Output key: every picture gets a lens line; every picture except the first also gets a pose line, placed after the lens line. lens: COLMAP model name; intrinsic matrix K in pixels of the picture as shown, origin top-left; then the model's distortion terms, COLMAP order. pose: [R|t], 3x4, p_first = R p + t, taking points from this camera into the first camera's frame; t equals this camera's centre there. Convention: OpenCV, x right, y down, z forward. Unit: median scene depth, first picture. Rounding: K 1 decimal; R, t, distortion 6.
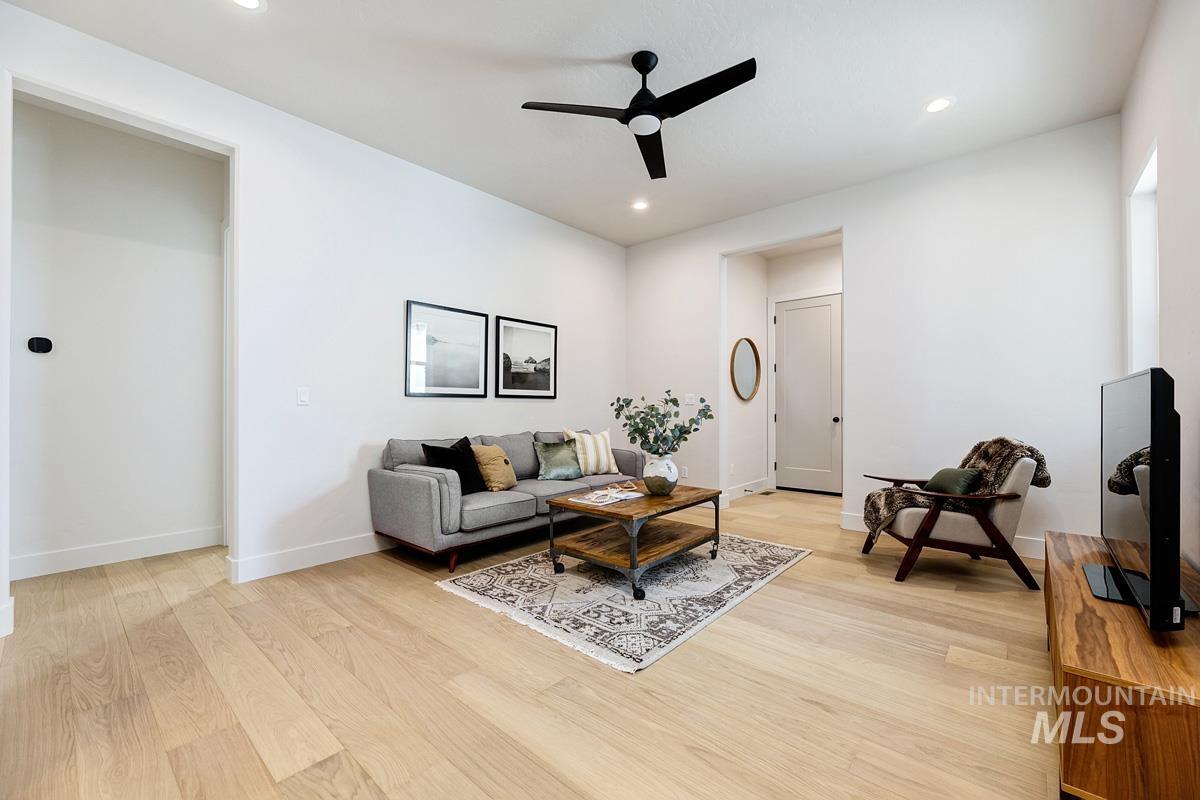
lens RADIAL K [[481.6, 0, 608.5], [0, 481.6, 400.9], [0, 0, 1]] dist [0.007773, -0.000771]
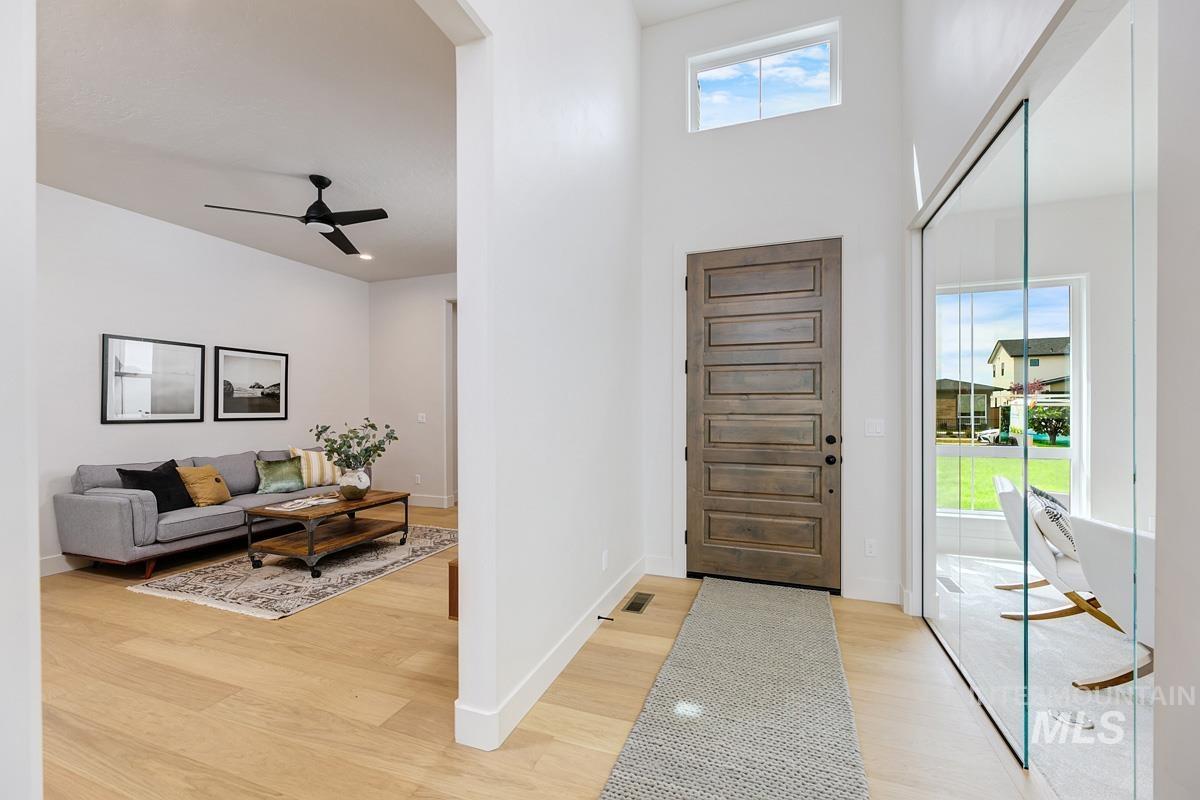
lens RADIAL K [[481.6, 0, 600.5], [0, 481.6, 406.3], [0, 0, 1]] dist [0.007773, -0.000771]
pose [[0.938337, -0.001583, 0.345719, 0.278036], [-0.000270, 0.999986, 0.005313, -0.062707], [-0.345723, -0.005079, 0.938323, -0.443420]]
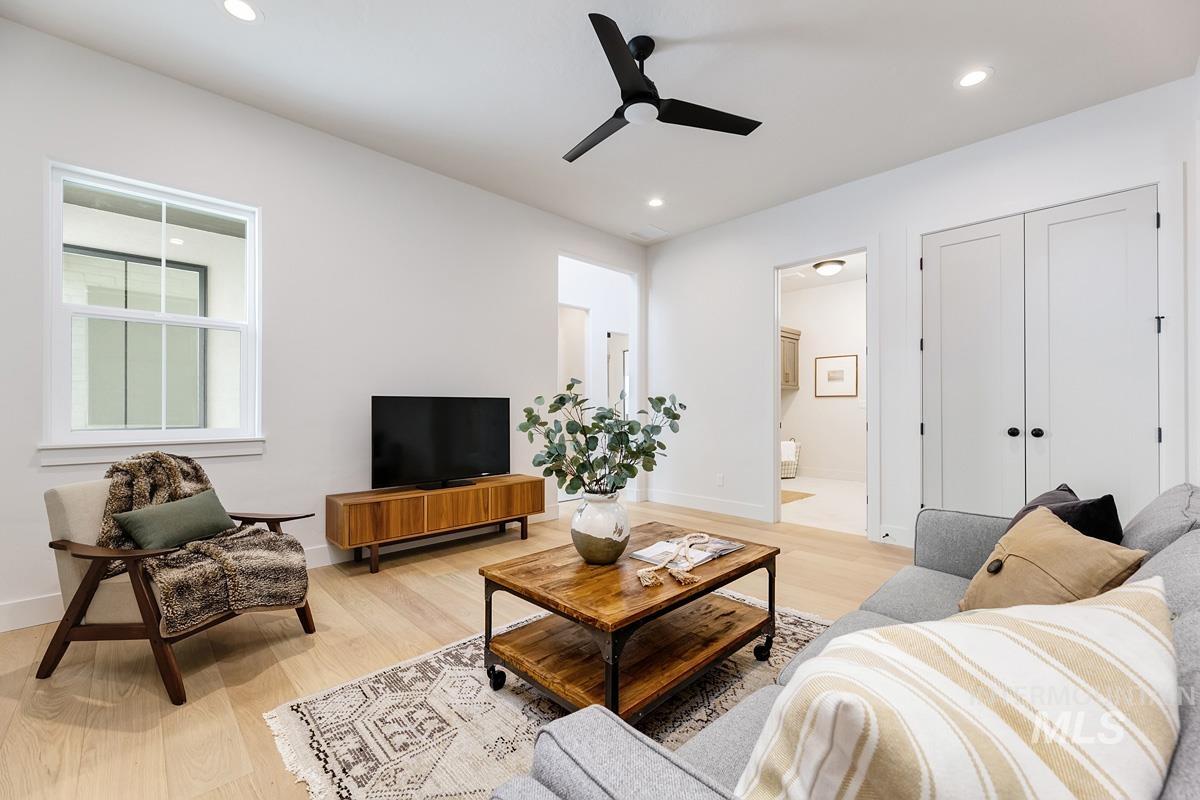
lens RADIAL K [[481.6, 0, 605.6], [0, 481.6, 406.3], [0, 0, 1]] dist [0.007773, -0.000771]
pose [[-0.995517, -0.001657, 0.094570, 0.046710], [-0.002734, 0.999933, -0.011262, 0.012948], [-0.094545, -0.011470, -0.995455, 1.578267]]
